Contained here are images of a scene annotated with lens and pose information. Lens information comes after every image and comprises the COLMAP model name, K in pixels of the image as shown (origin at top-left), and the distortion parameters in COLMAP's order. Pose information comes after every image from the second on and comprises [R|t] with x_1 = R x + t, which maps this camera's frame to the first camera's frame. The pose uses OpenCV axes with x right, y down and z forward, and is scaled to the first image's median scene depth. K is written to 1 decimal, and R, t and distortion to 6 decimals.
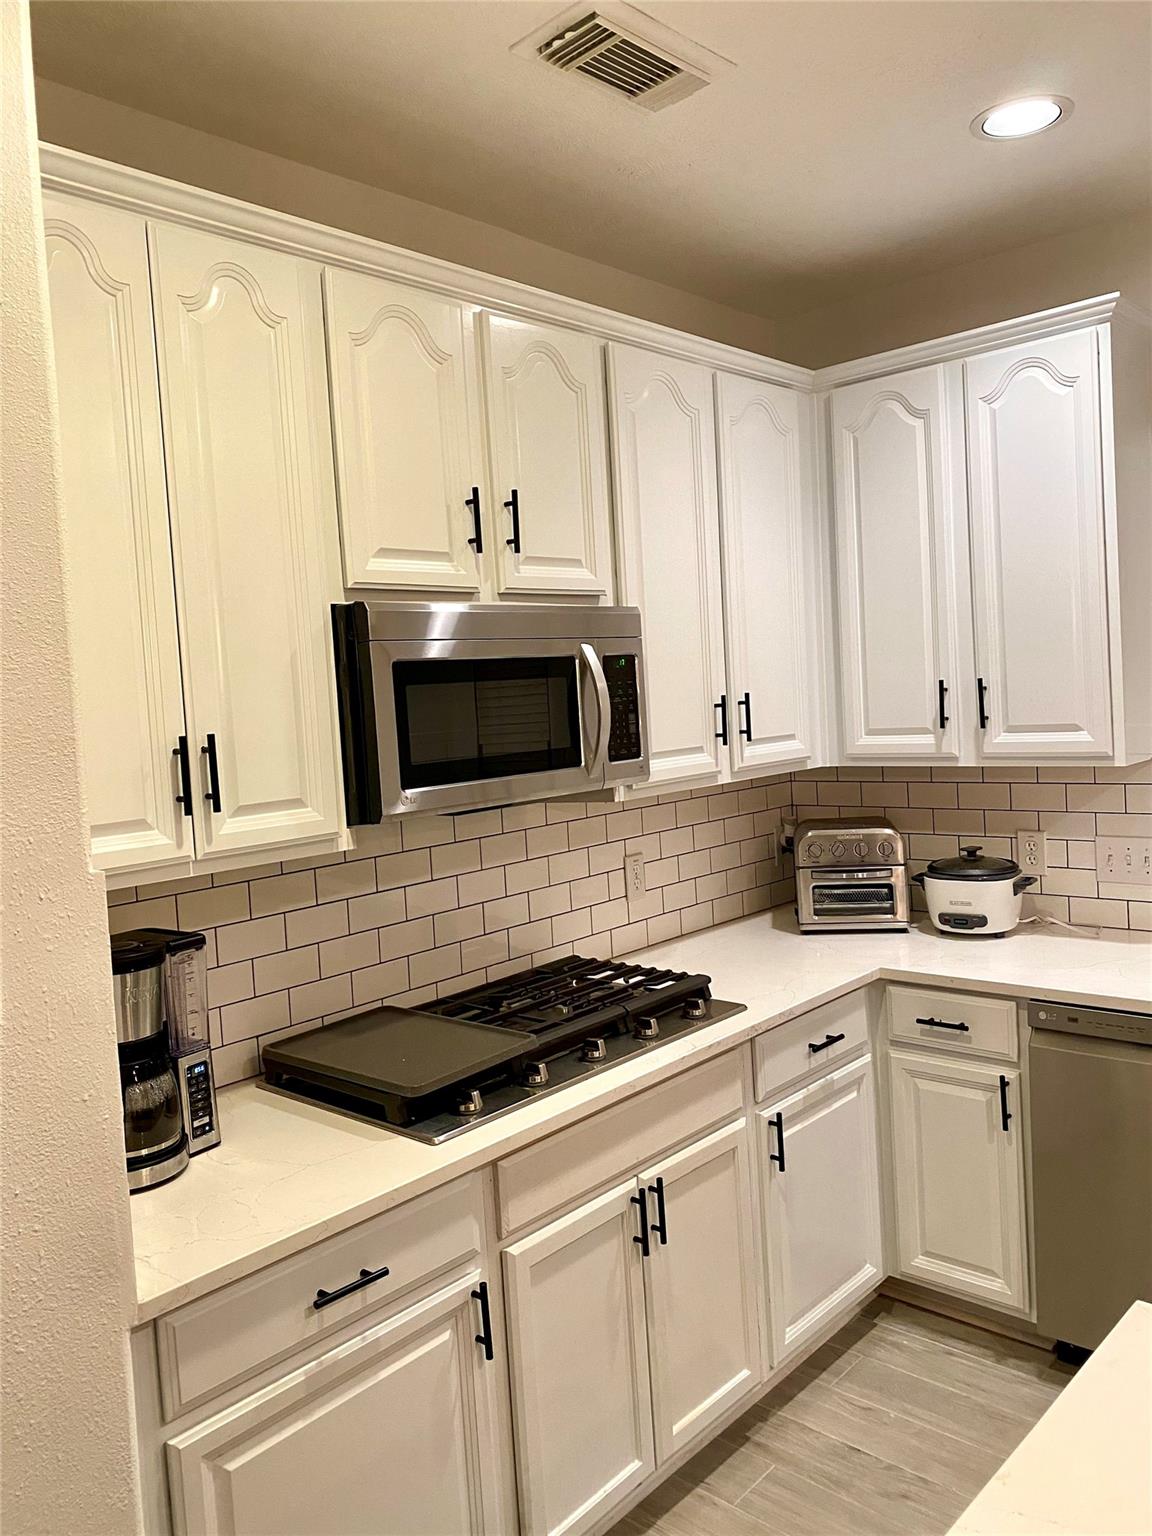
lens RADIAL K [[1174.5, 0, 579.1], [0, 1174.5, 763.8], [0, 0, 1]] dist [0.059792, -0.137639]
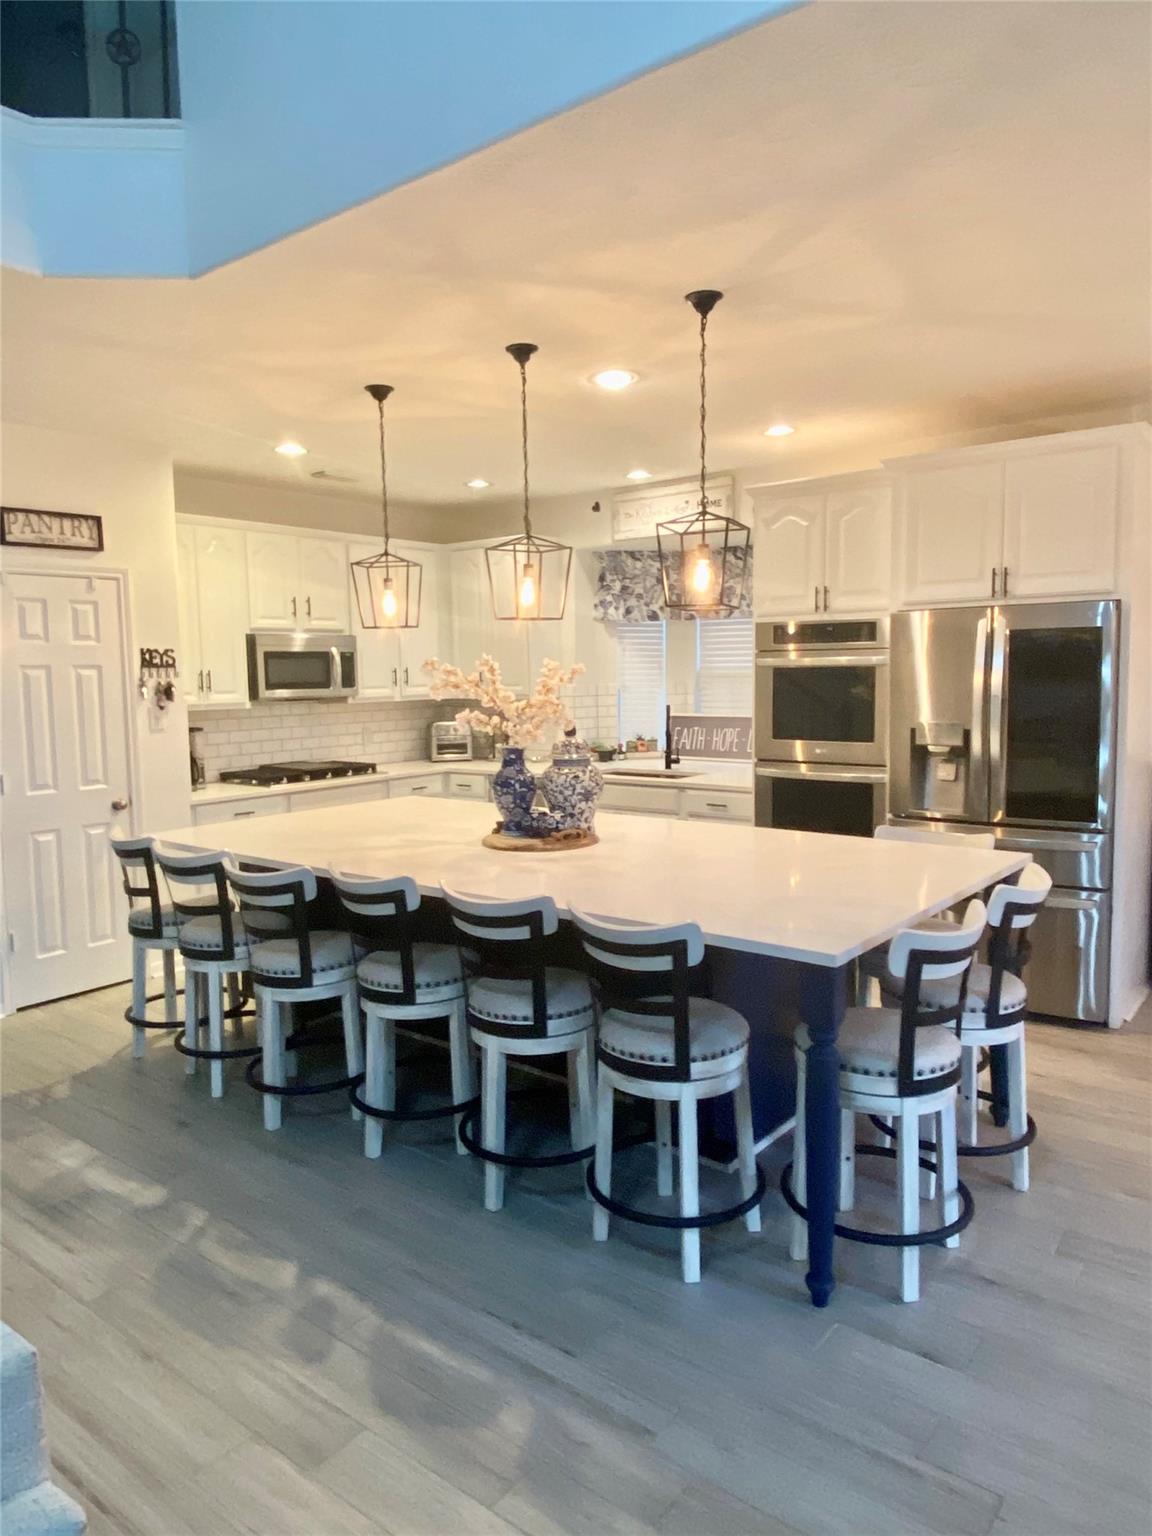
lens RADIAL K [[1048.3, 0, 571.3], [0, 1048.3, 767.8], [0, 0, 1]] dist [0.064634, -0.078393]
pose [[0.996791, 0.036603, 0.071194, 0.437705], [-0.038636, 0.998878, 0.027402, 0.109343], [-0.070111, -0.030065, 0.997086, -1.762691]]
